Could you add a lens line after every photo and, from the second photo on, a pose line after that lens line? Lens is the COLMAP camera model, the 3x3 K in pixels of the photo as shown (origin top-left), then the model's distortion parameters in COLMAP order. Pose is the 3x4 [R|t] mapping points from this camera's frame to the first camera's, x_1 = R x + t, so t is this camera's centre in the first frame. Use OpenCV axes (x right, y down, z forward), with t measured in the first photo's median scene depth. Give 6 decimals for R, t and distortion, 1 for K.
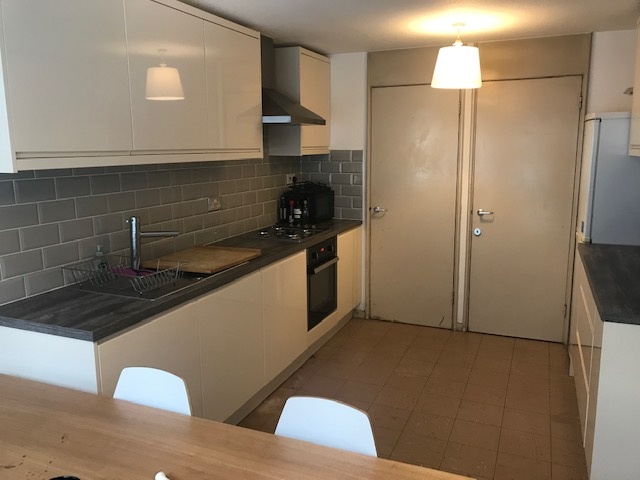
lens RADIAL K [[521.4, 0, 320.6], [0, 521.4, 237.7], [0, 0, 1]] dist [0.039572, -0.052888]
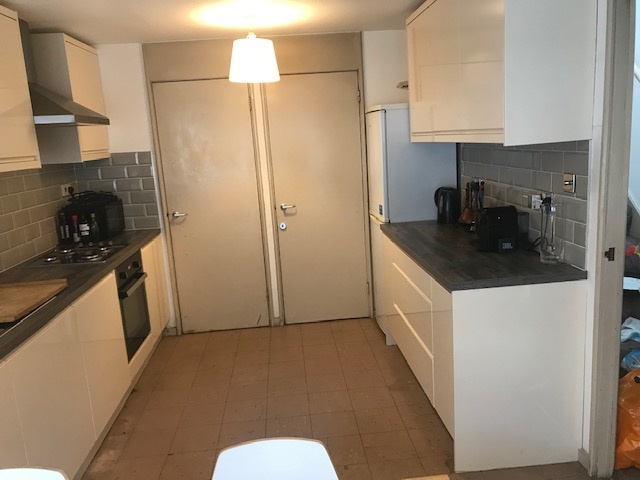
lens RADIAL K [[521.4, 0, 320.6], [0, 521.4, 237.7], [0, 0, 1]] dist [0.039572, -0.052888]
pose [[0.886783, -0.132275, 0.442854, -0.086998], [0.131328, 0.990791, 0.032963, -0.011910], [-0.443136, 0.028928, 0.895988, 0.067096]]
